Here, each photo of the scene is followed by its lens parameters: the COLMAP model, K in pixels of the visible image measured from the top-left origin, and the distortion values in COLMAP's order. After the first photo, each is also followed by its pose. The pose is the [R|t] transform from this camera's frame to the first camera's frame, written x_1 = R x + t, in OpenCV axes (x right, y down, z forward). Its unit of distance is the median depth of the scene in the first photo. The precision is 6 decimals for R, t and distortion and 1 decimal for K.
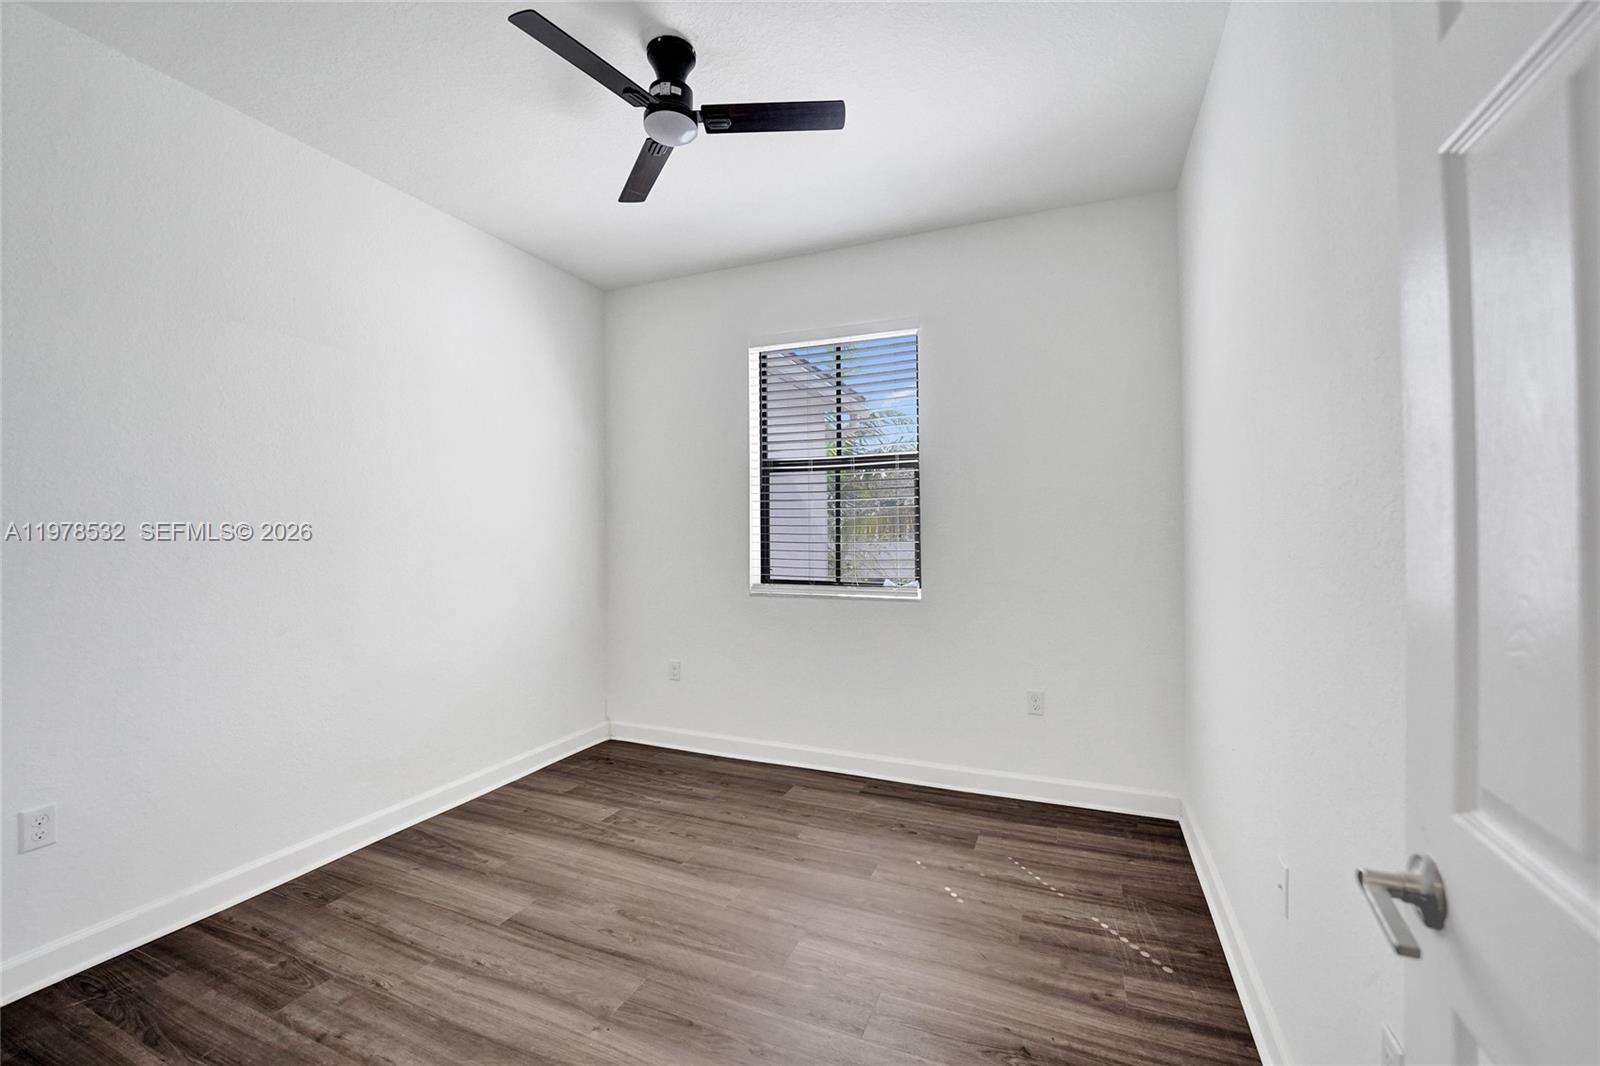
lens RADIAL K [[672.8, 0, 794.8], [0, 672.8, 531.9], [0, 0, 1]] dist [-0.004568, 0.000995]
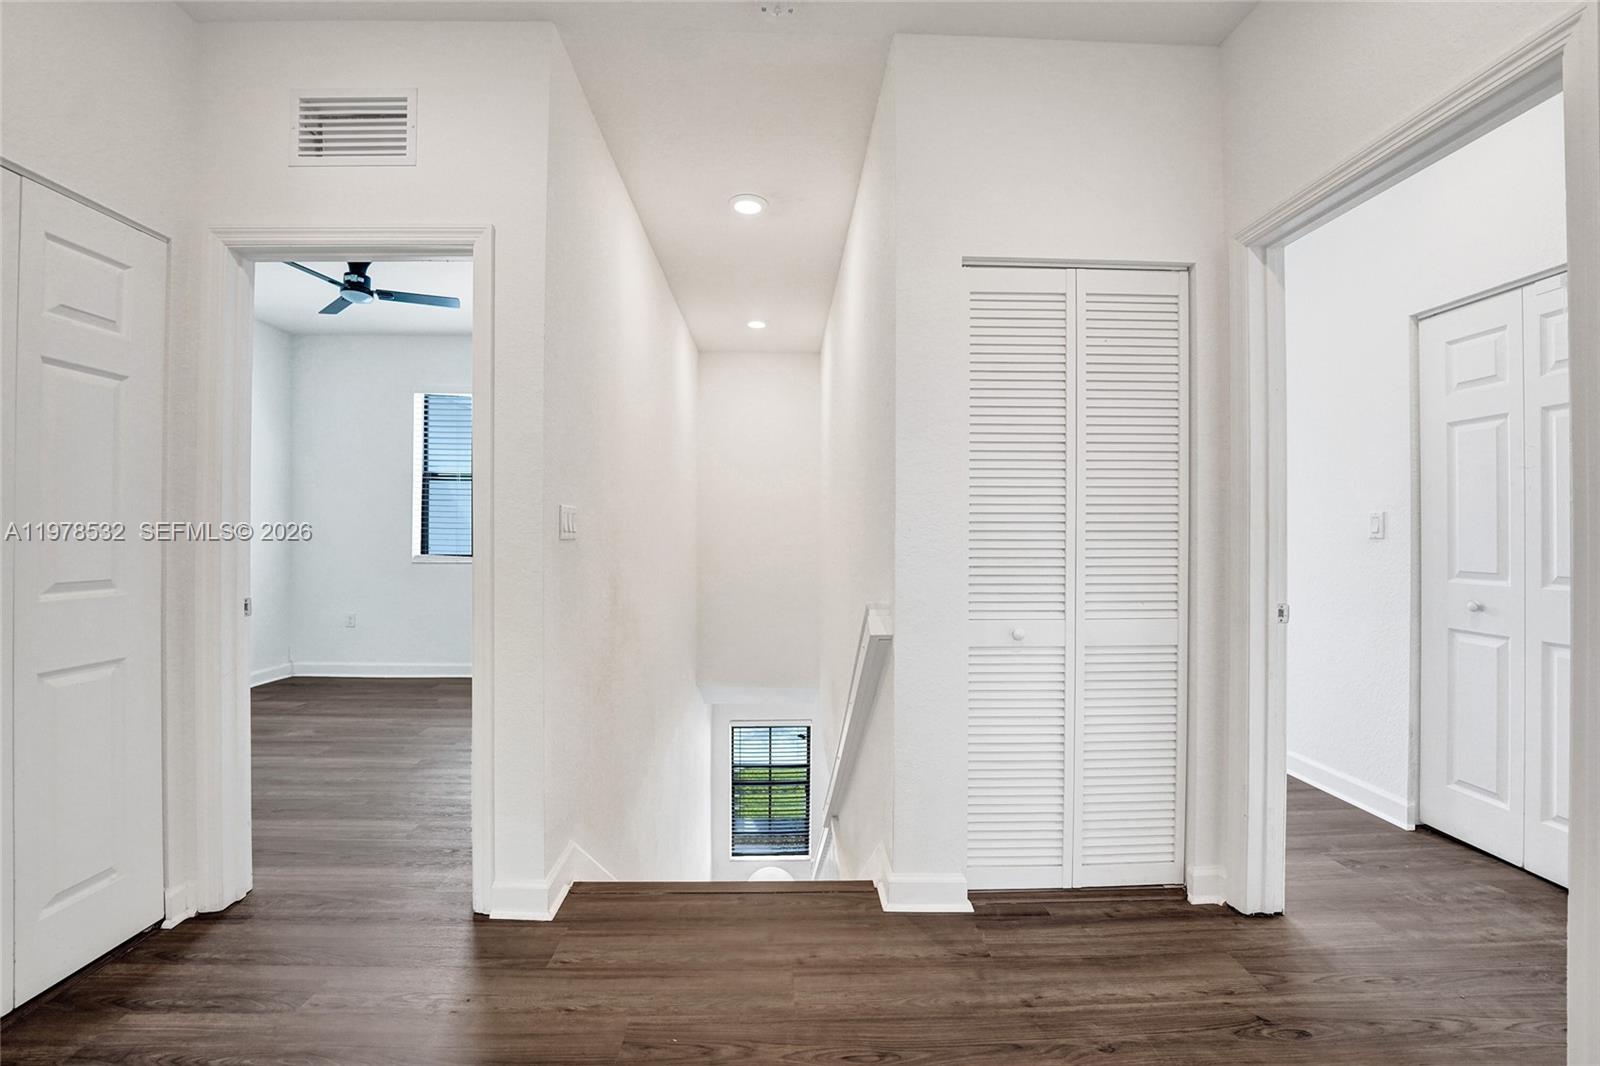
lens RADIAL K [[672.8, 0, 799.5], [0, 672.8, 524.9], [0, 0, 1]] dist [-0.004568, 0.000995]
pose [[0.911546, 0.009033, 0.411098, 0.099338], [-0.004564, 0.999919, -0.011850, 0.022545], [-0.411172, 0.008925, 0.911514, -0.681423]]
